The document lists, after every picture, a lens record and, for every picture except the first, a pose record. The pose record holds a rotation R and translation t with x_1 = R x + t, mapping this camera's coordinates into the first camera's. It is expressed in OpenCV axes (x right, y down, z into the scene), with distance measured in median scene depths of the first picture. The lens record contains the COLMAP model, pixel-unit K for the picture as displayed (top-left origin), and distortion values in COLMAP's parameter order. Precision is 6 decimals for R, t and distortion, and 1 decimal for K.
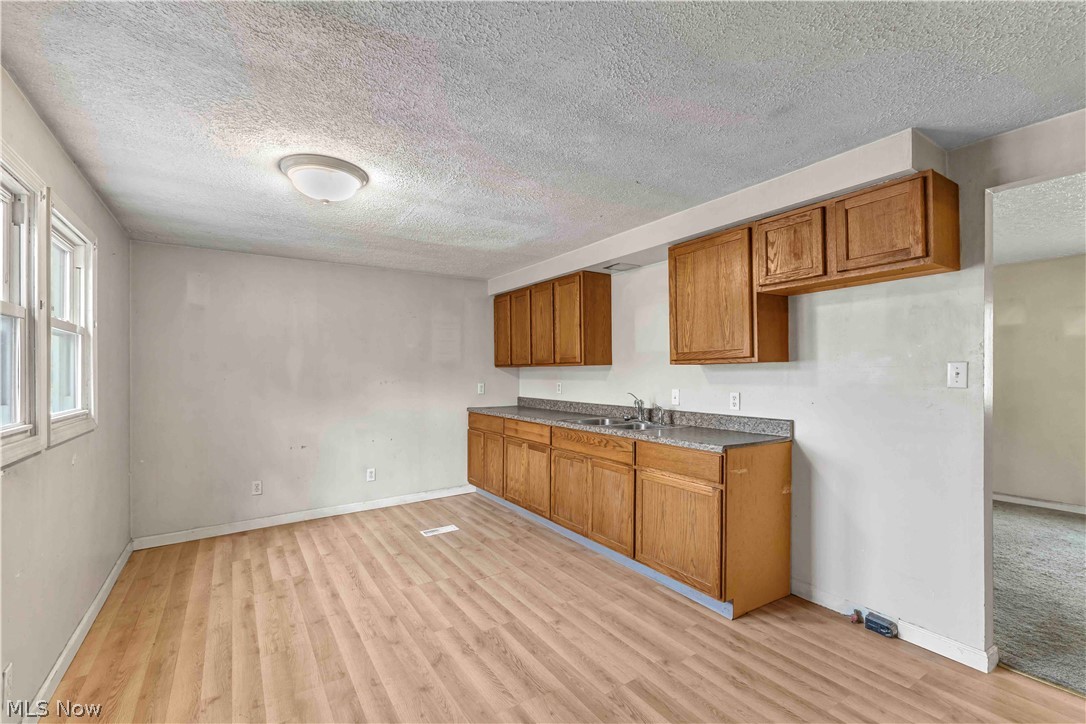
lens RADIAL K [[477.3, 0, 549.1], [0, 477.3, 365.0], [0, 0, 1]] dist [0.004291, -0.000111]
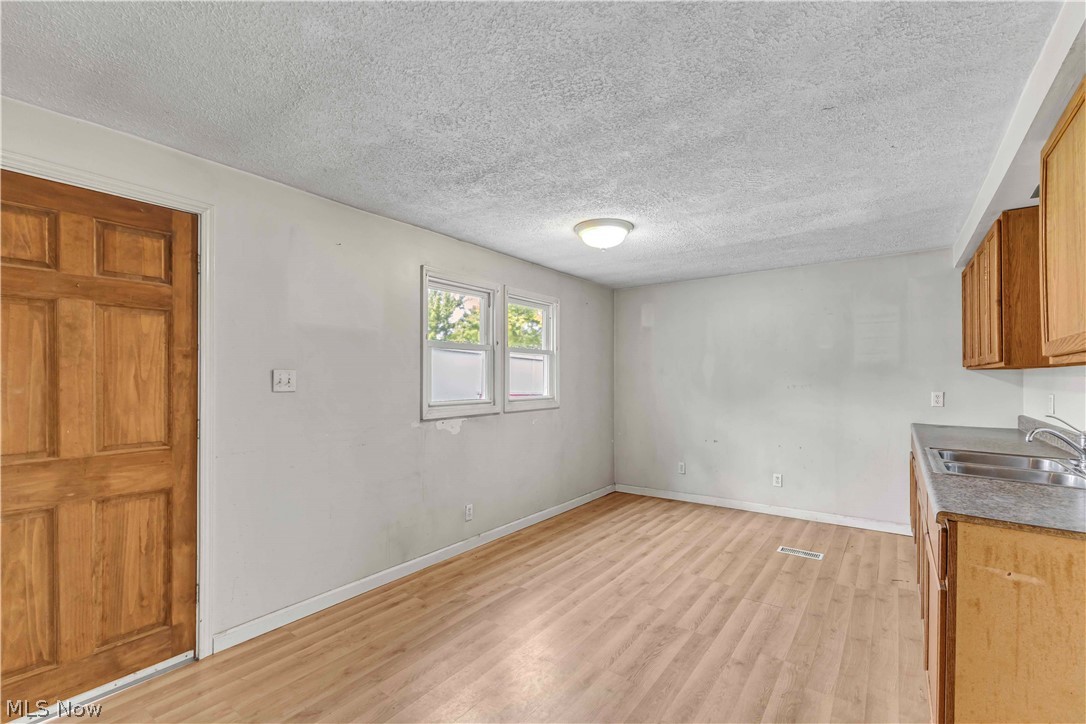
lens RADIAL K [[477.3, 0, 523.5], [0, 477.3, 382.3], [0, 0, 1]] dist [0.004291, -0.000111]
pose [[0.308192, 0.018884, -0.951137, 0.552556], [0.013383, 0.999618, 0.024183, -0.005622], [0.951230, -0.020182, 0.307822, 0.274070]]
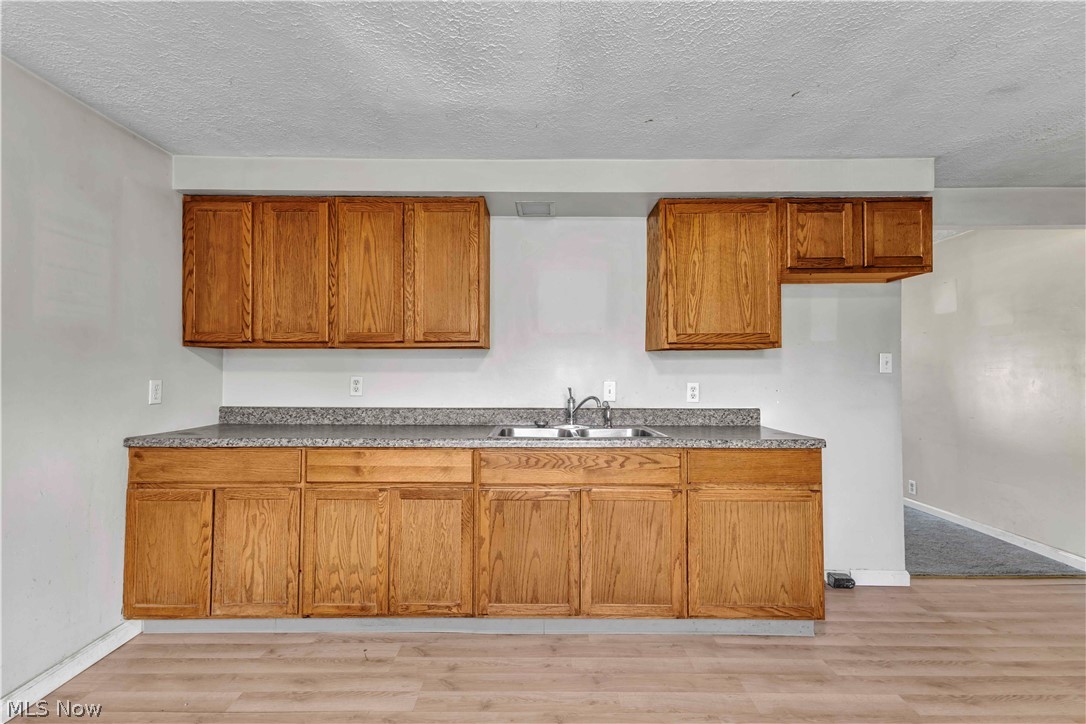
lens RADIAL K [[477.3, 0, 537.0], [0, 477.3, 361.7], [0, 0, 1]] dist [0.004291, -0.000111]
pose [[0.550946, 0.027468, 0.834089, -0.498089], [-0.014900, 0.999623, -0.023077, 0.041013], [-0.834408, 0.000286, 0.551147, 0.717937]]
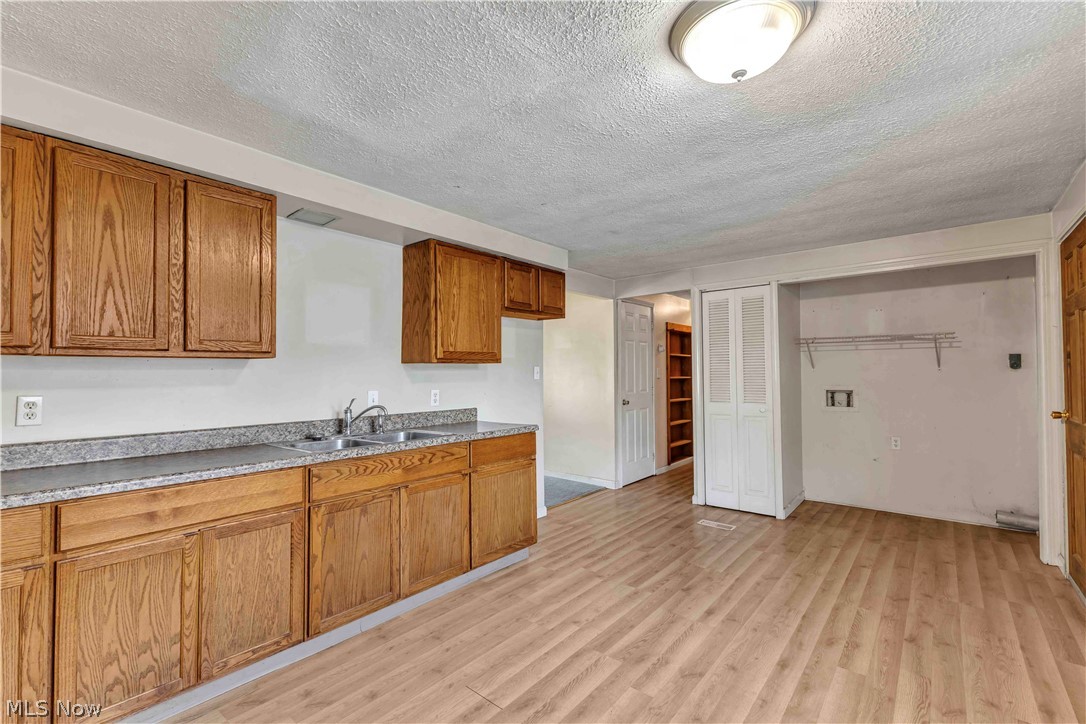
lens RADIAL K [[477.3, 0, 550.0], [0, 477.3, 358.9], [0, 0, 1]] dist [0.004291, -0.000111]
pose [[-0.302446, 0.038592, 0.952385, -0.702165], [-0.002884, 0.999138, -0.041402, 0.029488], [-0.953162, -0.015268, -0.302074, 1.033352]]
